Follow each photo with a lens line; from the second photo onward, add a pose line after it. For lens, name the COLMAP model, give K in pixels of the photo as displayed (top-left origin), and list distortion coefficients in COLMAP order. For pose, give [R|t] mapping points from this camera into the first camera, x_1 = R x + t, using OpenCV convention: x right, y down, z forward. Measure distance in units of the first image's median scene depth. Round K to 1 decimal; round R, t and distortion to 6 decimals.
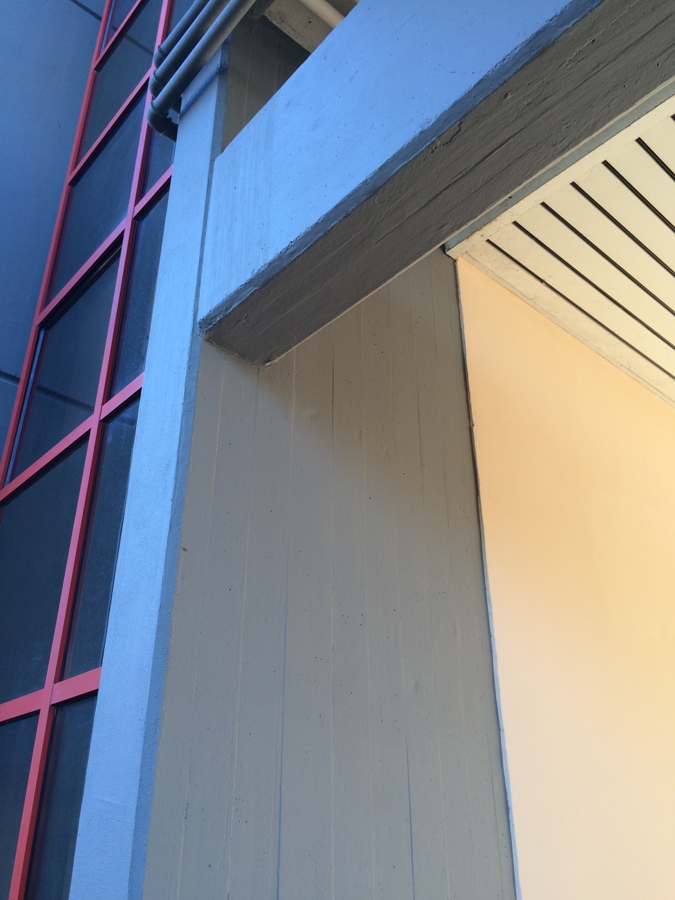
lens RADIAL K [[773.7, 0, 337.5], [0, 773.7, 450.0], [0, 0, 1]] dist [0.100235, -0.170697]
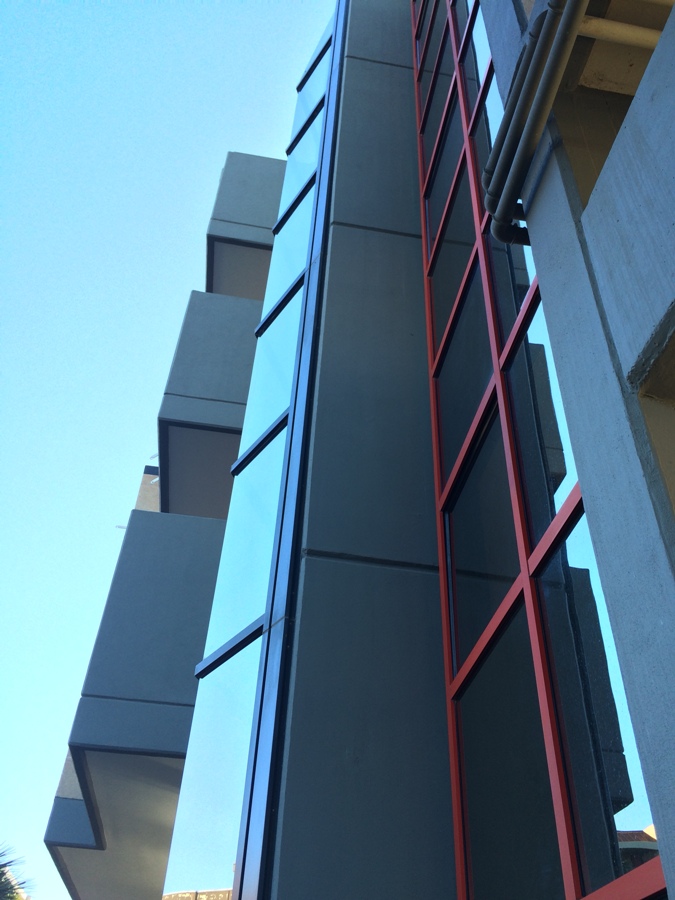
lens RADIAL K [[773.7, 0, 337.5], [0, 773.7, 450.0], [0, 0, 1]] dist [0.100235, -0.170697]
pose [[0.840561, -0.328286, -0.430913, -0.056094], [0.219001, 0.933487, -0.283971, 0.034055], [0.495475, 0.144325, 0.856548, 0.096586]]
